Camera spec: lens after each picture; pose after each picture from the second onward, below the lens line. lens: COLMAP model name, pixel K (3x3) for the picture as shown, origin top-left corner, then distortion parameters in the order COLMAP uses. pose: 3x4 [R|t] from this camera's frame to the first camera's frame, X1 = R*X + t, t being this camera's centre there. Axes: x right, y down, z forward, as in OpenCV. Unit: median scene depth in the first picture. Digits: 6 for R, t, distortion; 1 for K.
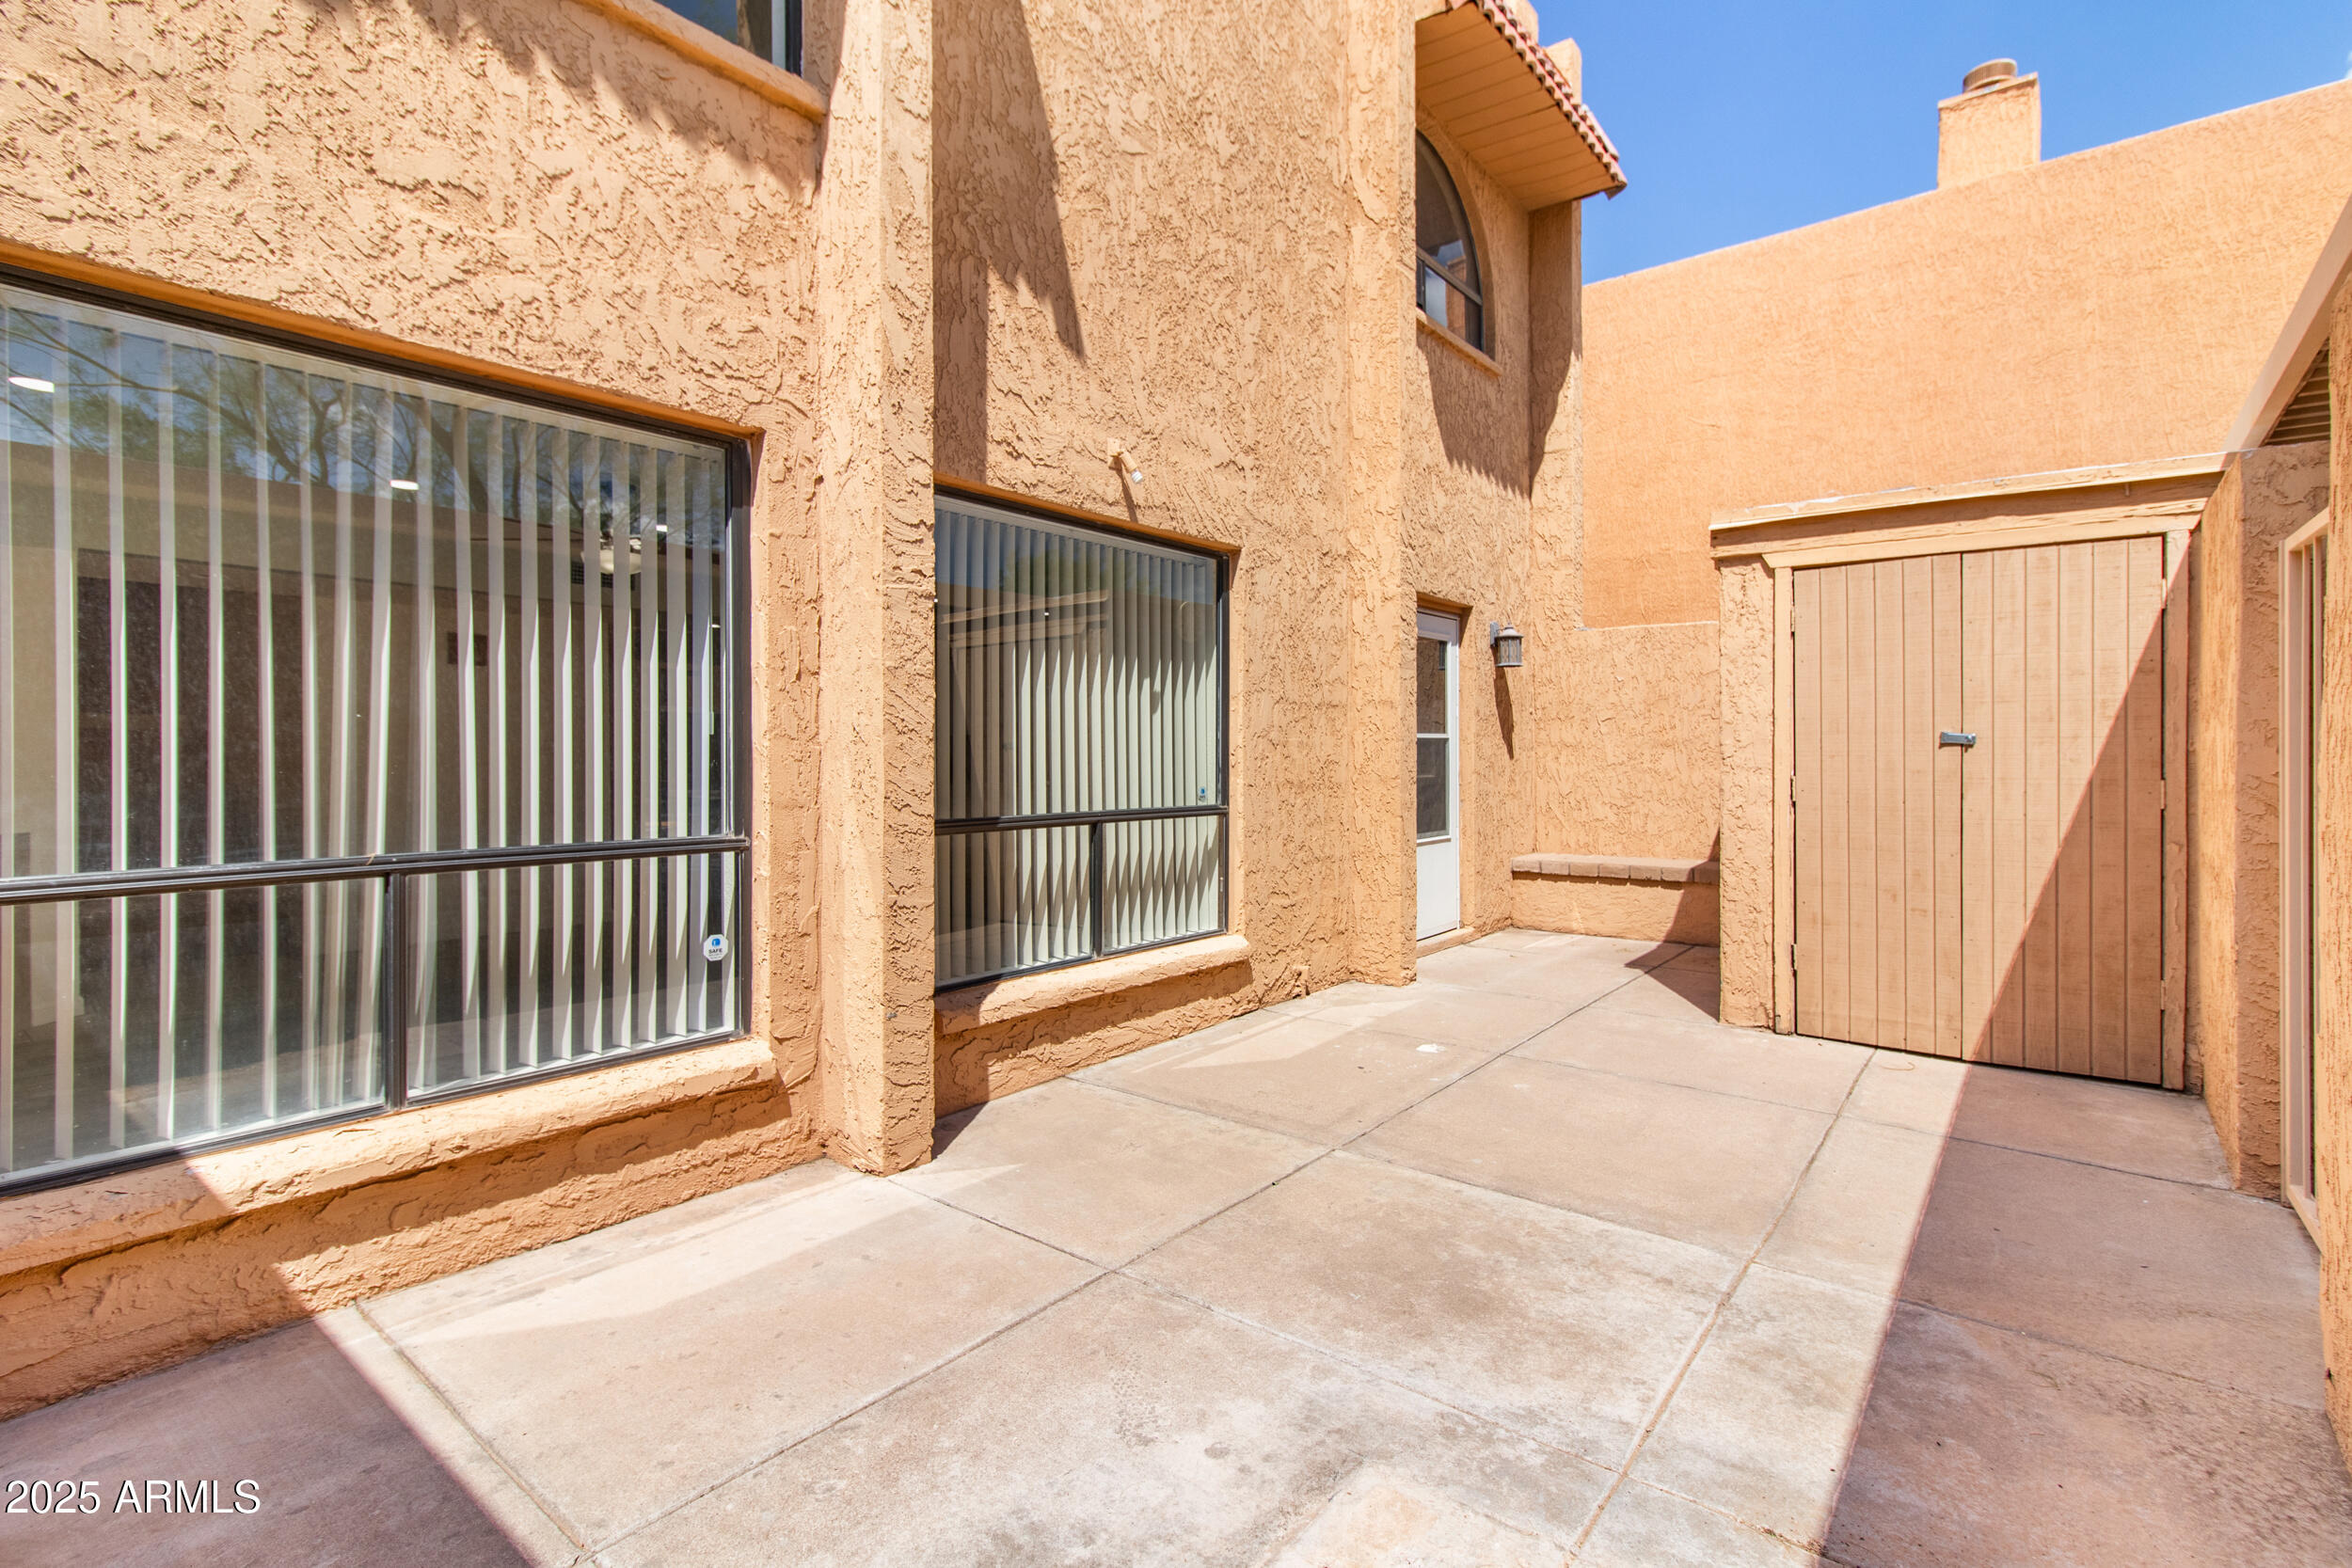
lens RADIAL K [[1100.3, 0, 1175.7], [0, 1100.3, 756.8], [0, 0, 1]] dist [0.000826, 0.000468]
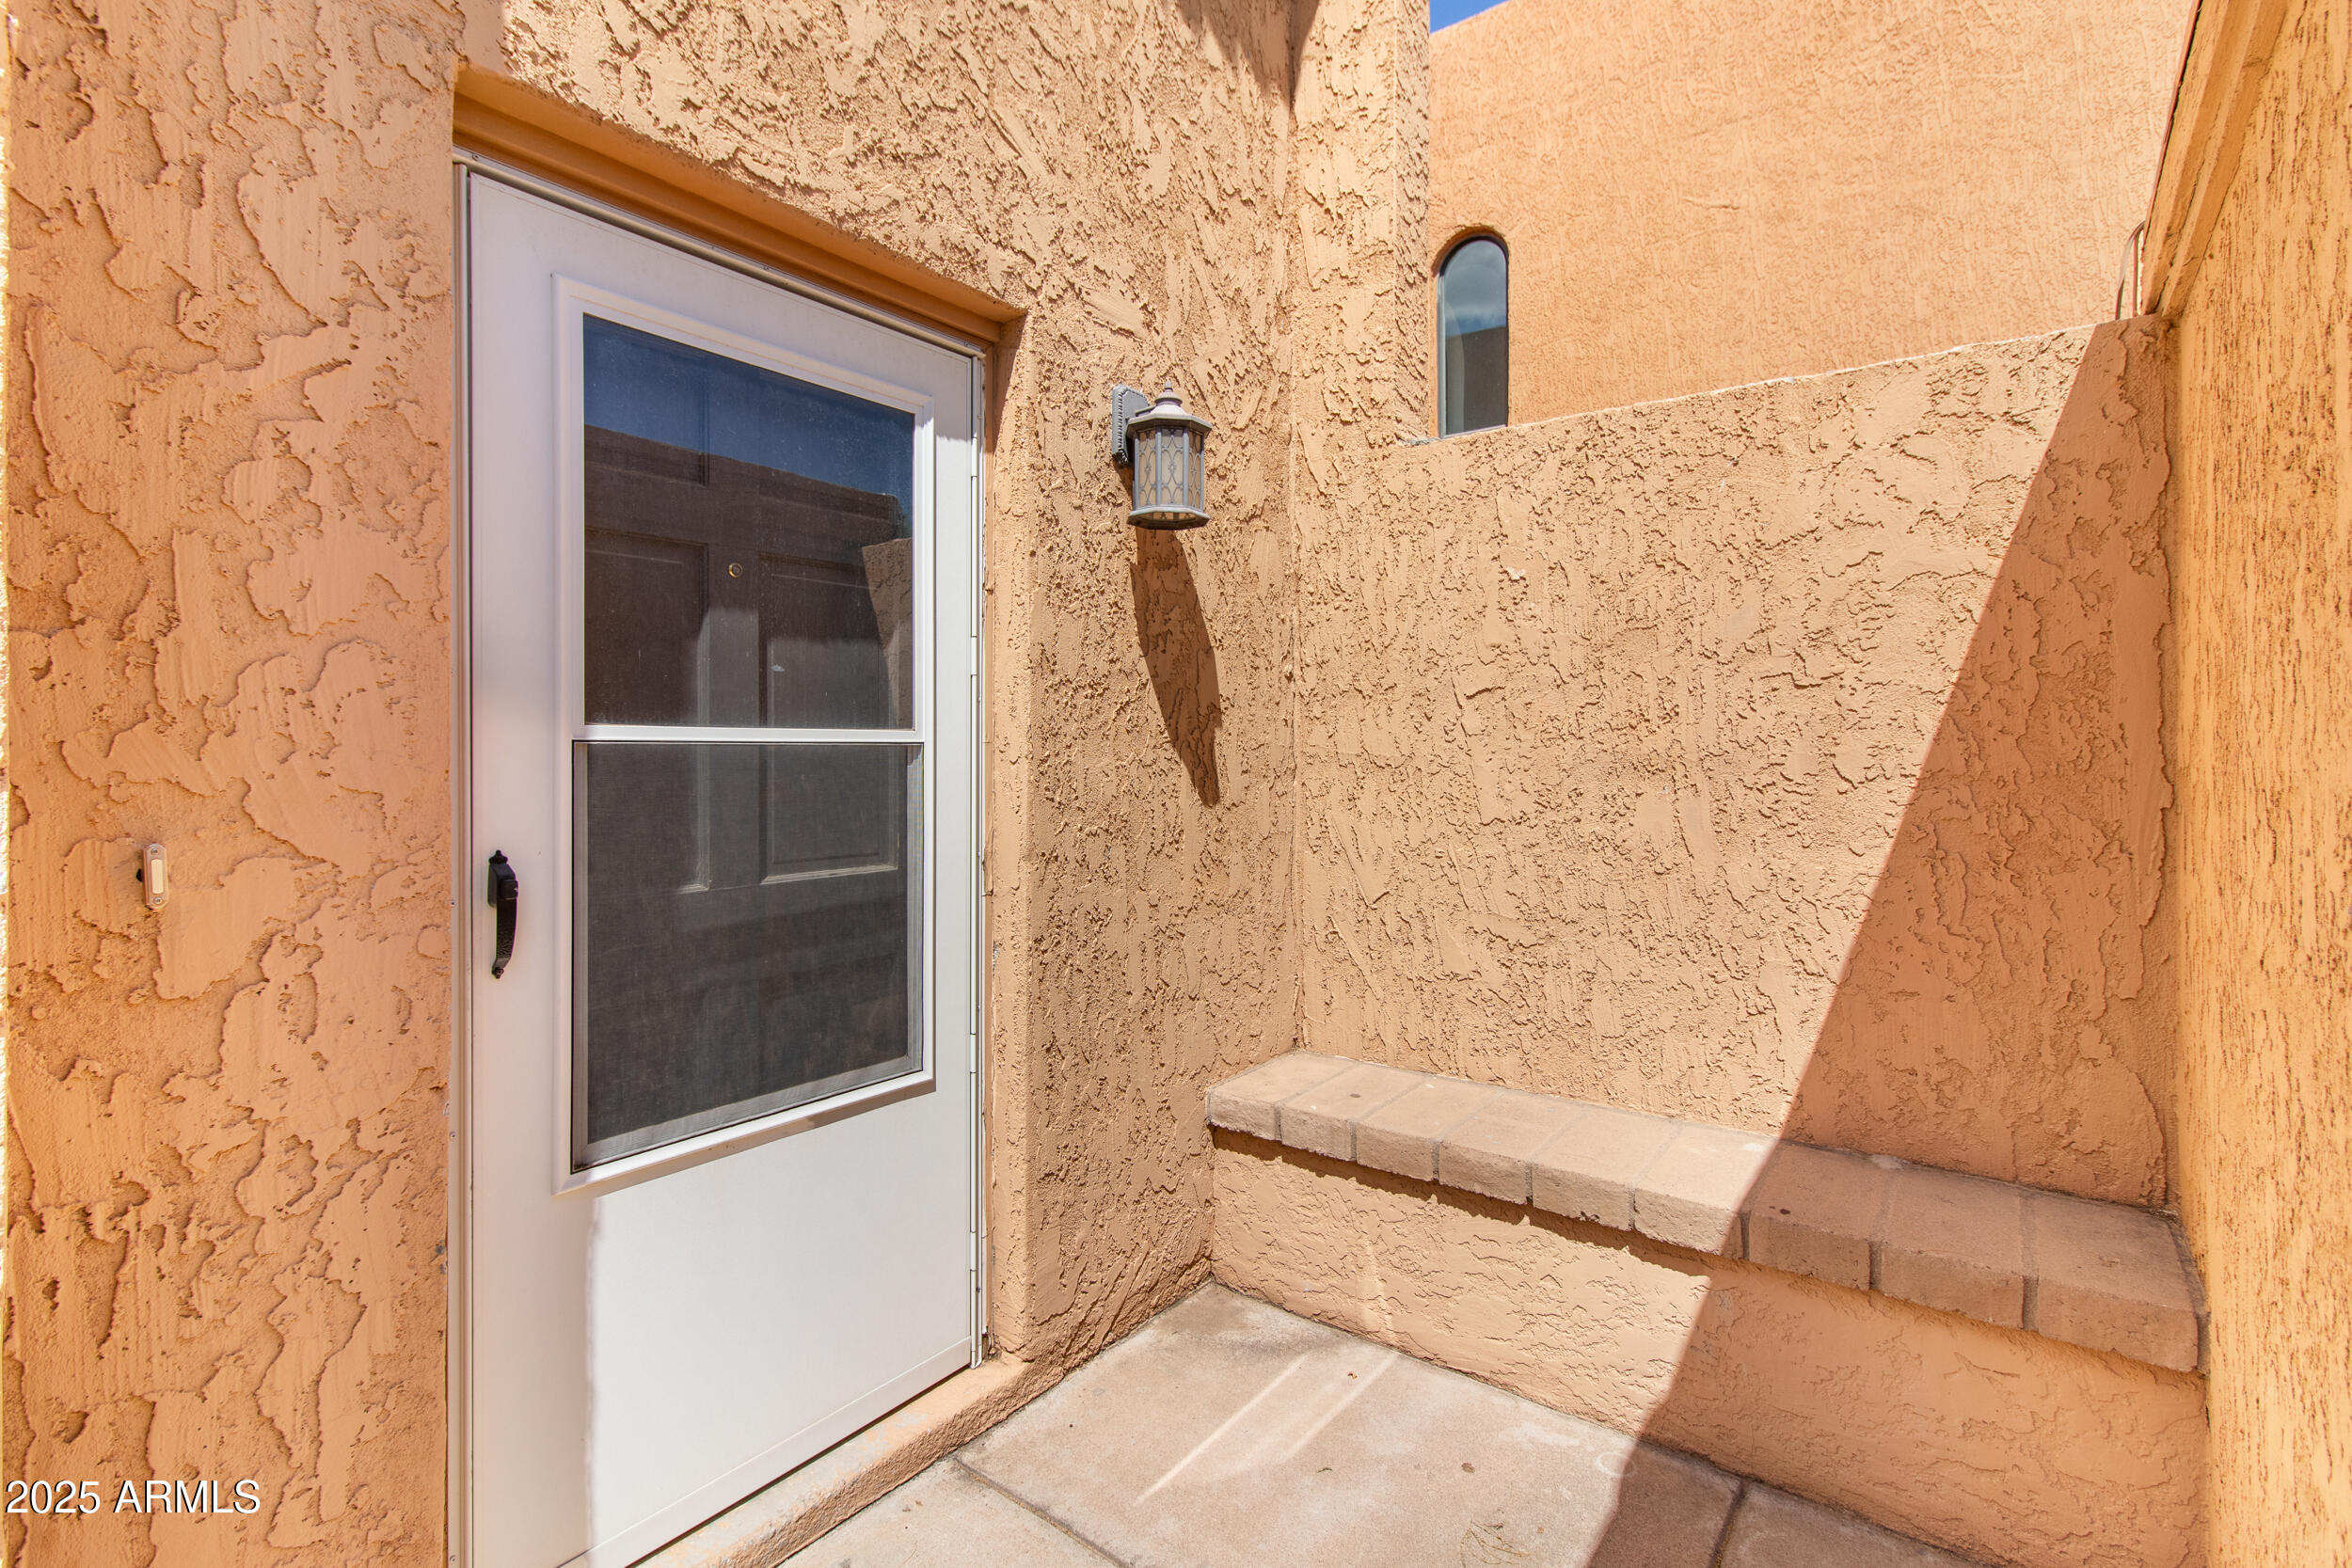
lens RADIAL K [[1100.3, 0, 1175.7], [0, 1100.3, 756.8], [0, 0, 1]] dist [0.000826, 0.000468]
pose [[0.999787, 0.005011, 0.020015, 0.288151], [-0.005024, 0.999987, 0.000624, -0.013192], [-0.020012, -0.000724, 0.999799, 0.652431]]
